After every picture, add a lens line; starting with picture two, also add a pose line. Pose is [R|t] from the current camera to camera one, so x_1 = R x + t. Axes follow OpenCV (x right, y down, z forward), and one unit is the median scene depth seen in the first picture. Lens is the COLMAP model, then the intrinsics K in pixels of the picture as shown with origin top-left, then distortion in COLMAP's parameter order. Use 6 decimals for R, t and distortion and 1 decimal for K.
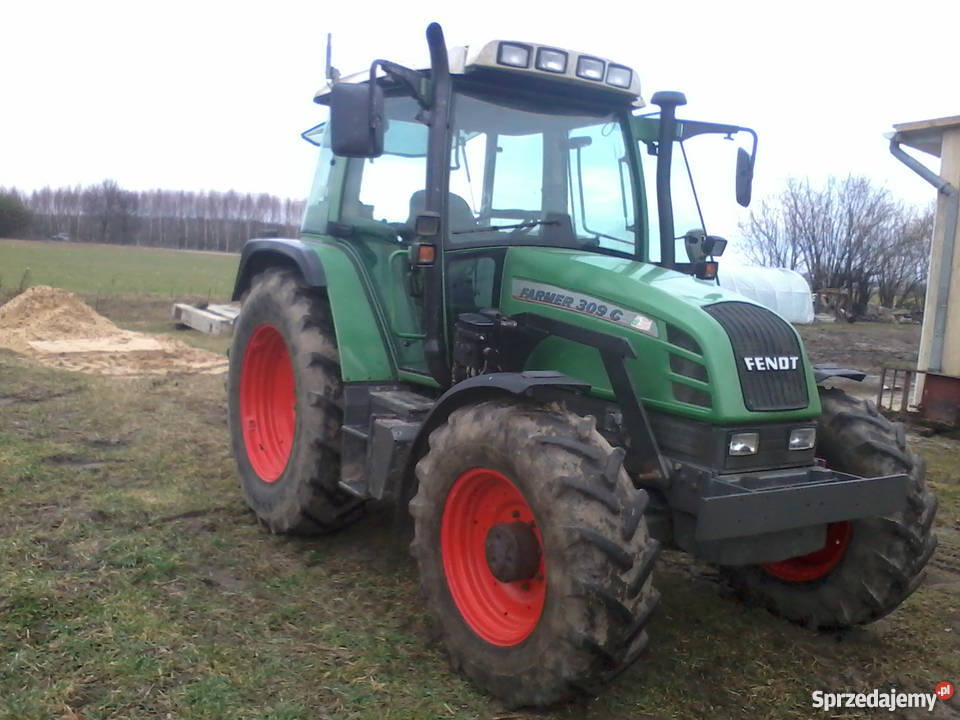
lens RADIAL K [[918.8, 0, 480.0], [0, 918.8, 360.0], [0, 0, 1]] dist [-0.006074, -0.007471]
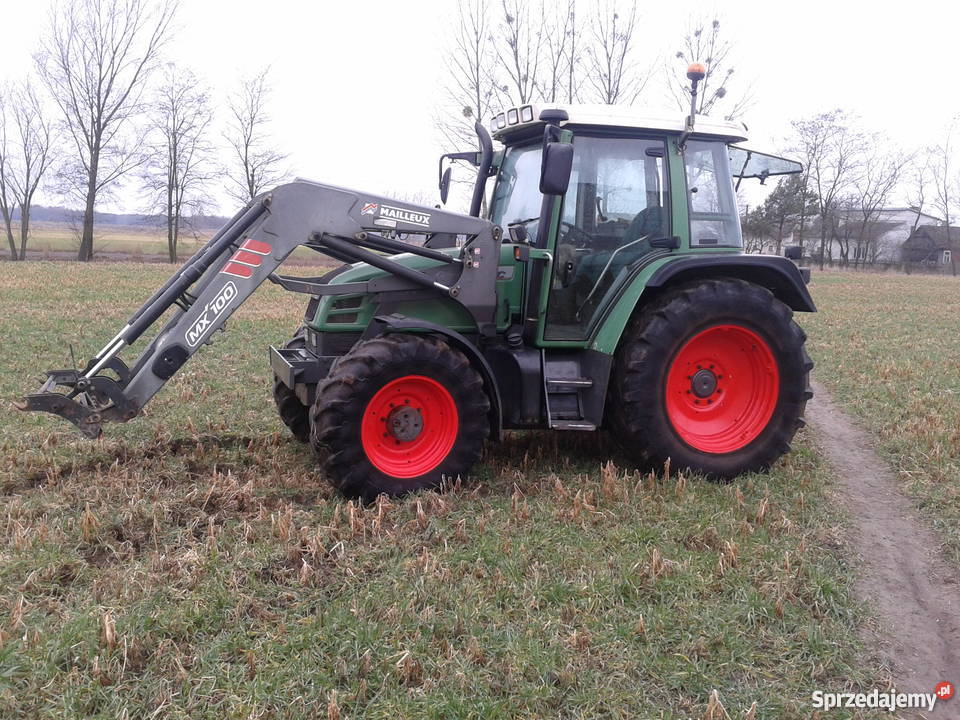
lens RADIAL K [[919.7, 0, 484.1], [0, 919.7, 371.7], [0, 0, 1]] dist [0.012642, -0.000216]
pose [[-0.222633, 0.064120, -0.972792, 1.595977], [-0.150565, 0.983601, 0.099291, -0.062537], [0.963205, 0.168574, -0.209328, 1.354736]]
